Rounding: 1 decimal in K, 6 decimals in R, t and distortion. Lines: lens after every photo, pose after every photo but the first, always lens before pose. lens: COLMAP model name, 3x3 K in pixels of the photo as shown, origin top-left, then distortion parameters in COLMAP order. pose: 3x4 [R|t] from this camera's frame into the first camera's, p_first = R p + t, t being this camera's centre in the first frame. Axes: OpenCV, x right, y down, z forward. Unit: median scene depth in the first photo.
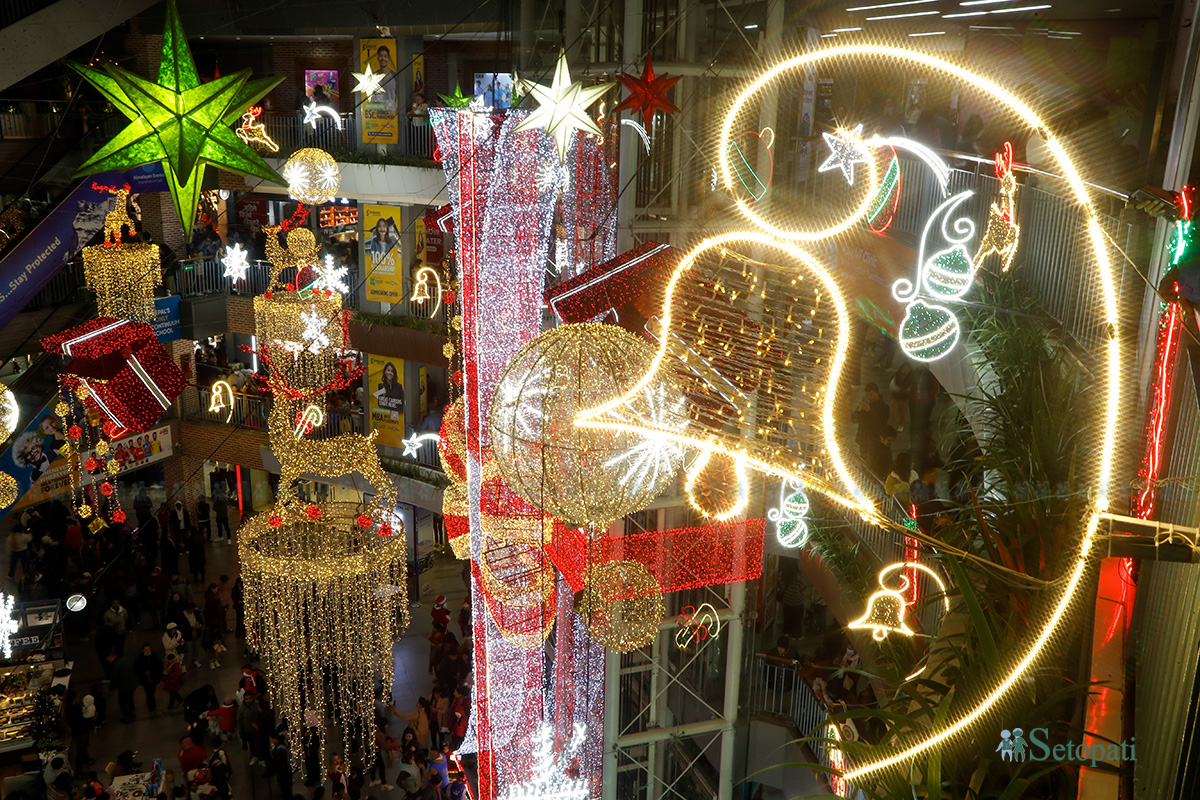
lens RADIAL K [[1079.2, 0, 600.0], [0, 1079.2, 400.0], [0, 0, 1]] dist [-0.007627, 0.002414]
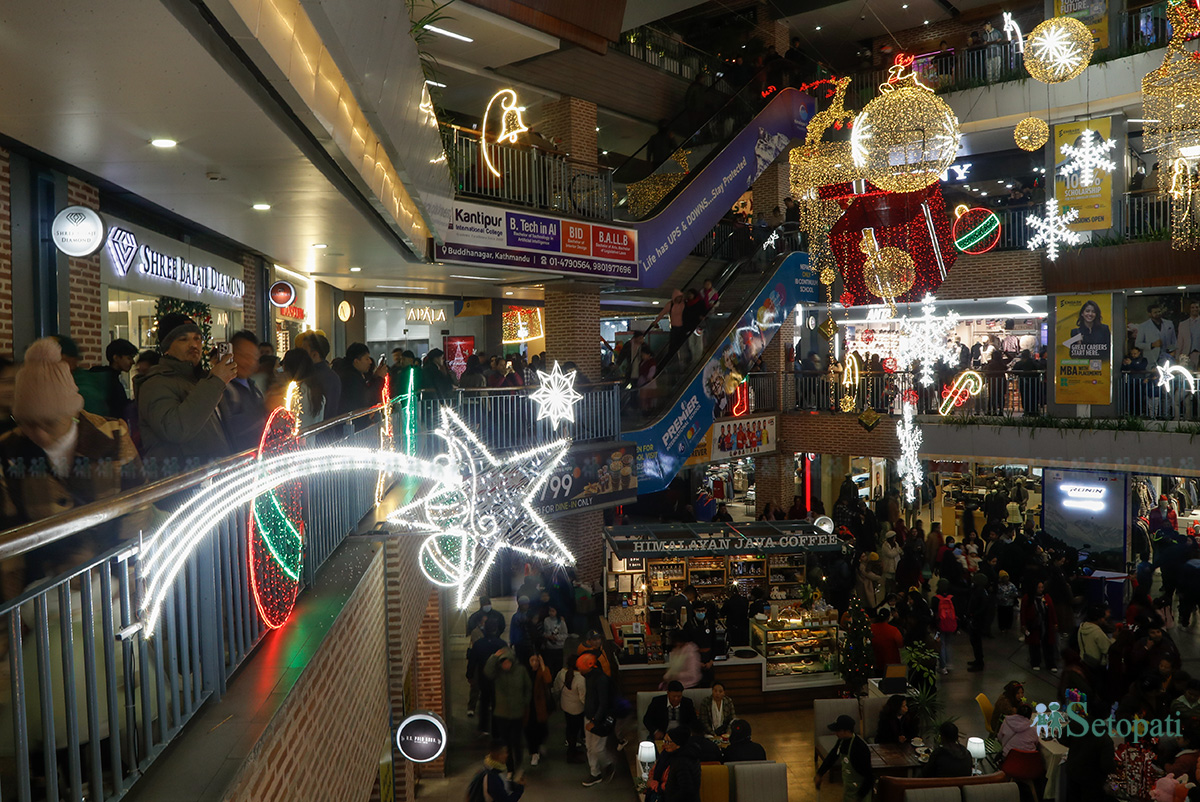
lens RADIAL K [[894.2, 0, 597.9], [0, 894.2, 376.7], [0, 0, 1]] dist [-0.052147, -0.001168]
pose [[0.968519, -0.030444, -0.247071, -0.398152], [-0.030951, 0.970067, -0.240859, 0.201111], [0.247008, 0.240923, 0.938586, 0.261888]]
